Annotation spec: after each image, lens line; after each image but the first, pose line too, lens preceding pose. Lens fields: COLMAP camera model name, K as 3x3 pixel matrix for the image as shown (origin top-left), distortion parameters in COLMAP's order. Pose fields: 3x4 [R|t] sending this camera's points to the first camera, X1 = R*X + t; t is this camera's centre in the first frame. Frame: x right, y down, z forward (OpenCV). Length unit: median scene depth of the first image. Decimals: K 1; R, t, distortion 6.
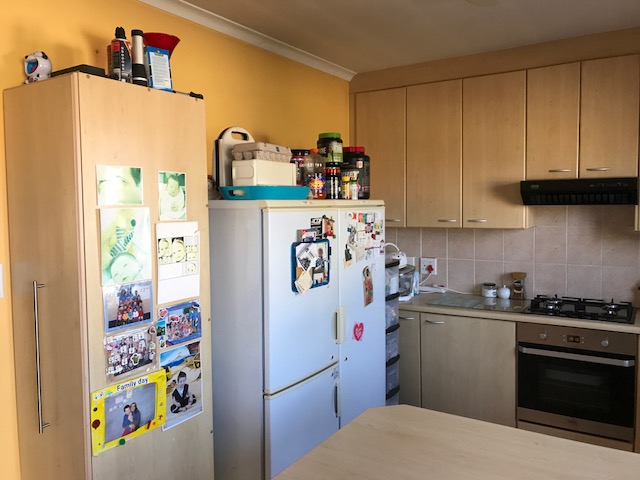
lens RADIAL K [[531.2, 0, 315.3], [0, 531.2, 230.3], [0, 0, 1]] dist [0.048689, -0.048542]
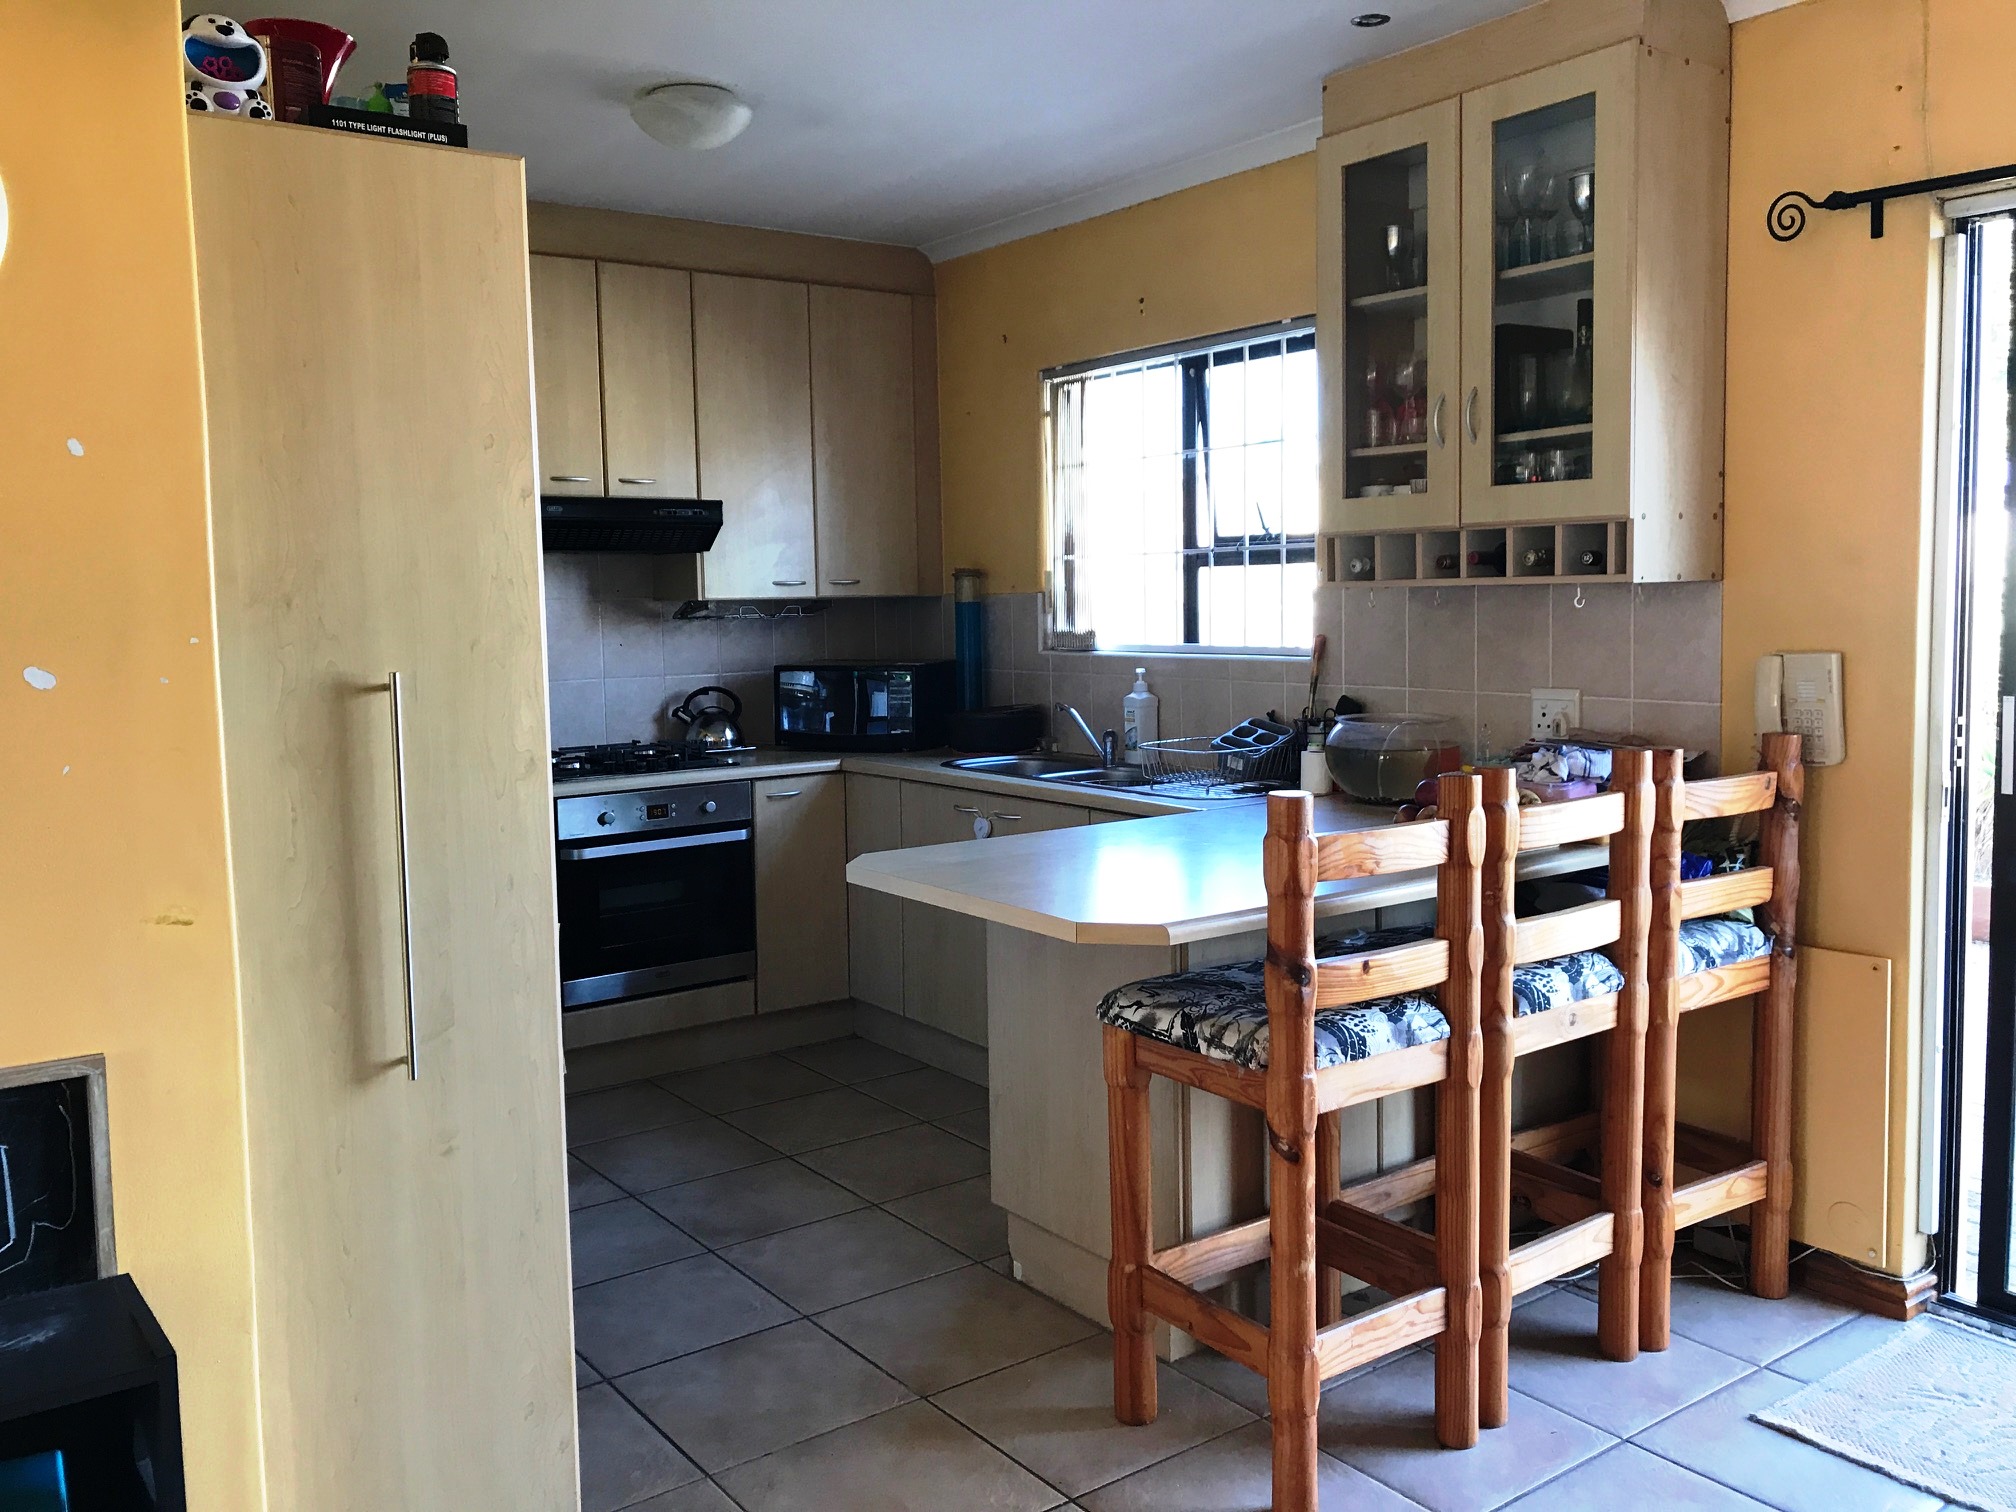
lens RADIAL K [[1673.3, 0, 1016.3], [0, 1673.3, 713.2], [0, 0, 1]] dist [0.048689, -0.048542]
pose [[0.355092, -0.064064, 0.932634, -0.815672], [0.061270, 0.997099, 0.045165, 0.054116], [-0.932821, 0.041105, 0.357987, 0.098102]]
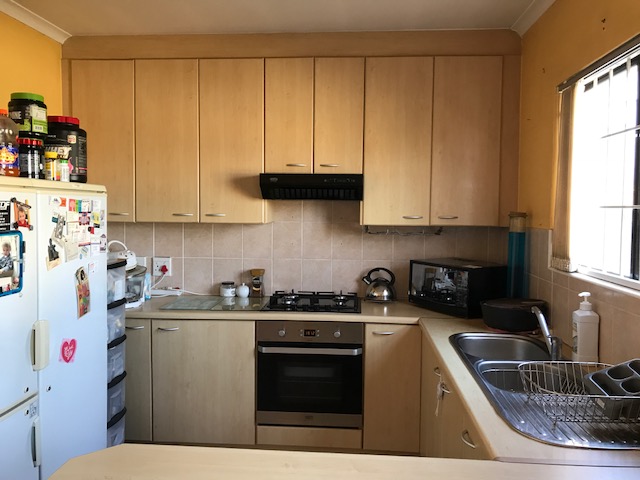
lens RADIAL K [[531.2, 0, 321.7], [0, 531.2, 227.1], [0, 0, 1]] dist [0.048689, -0.048542]
pose [[0.879609, 0.002874, 0.475688, 0.028469], [0.003222, 0.999923, -0.012000, 0.016540], [-0.475686, 0.012088, 0.879532, 0.109850]]
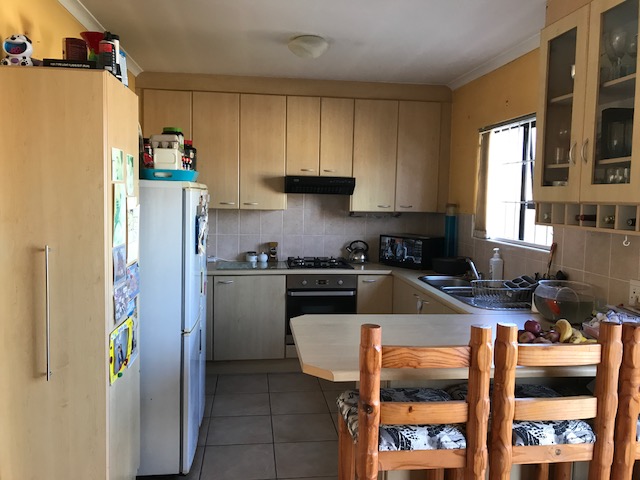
lens RADIAL K [[531.2, 0, 317.7], [0, 531.2, 230.9], [0, 0, 1]] dist [0.048689, -0.048542]
pose [[0.766299, -0.015655, 0.642293, -0.450787], [0.001782, 0.999751, 0.022241, 0.022588], [-0.642482, -0.015899, 0.766136, -0.126396]]
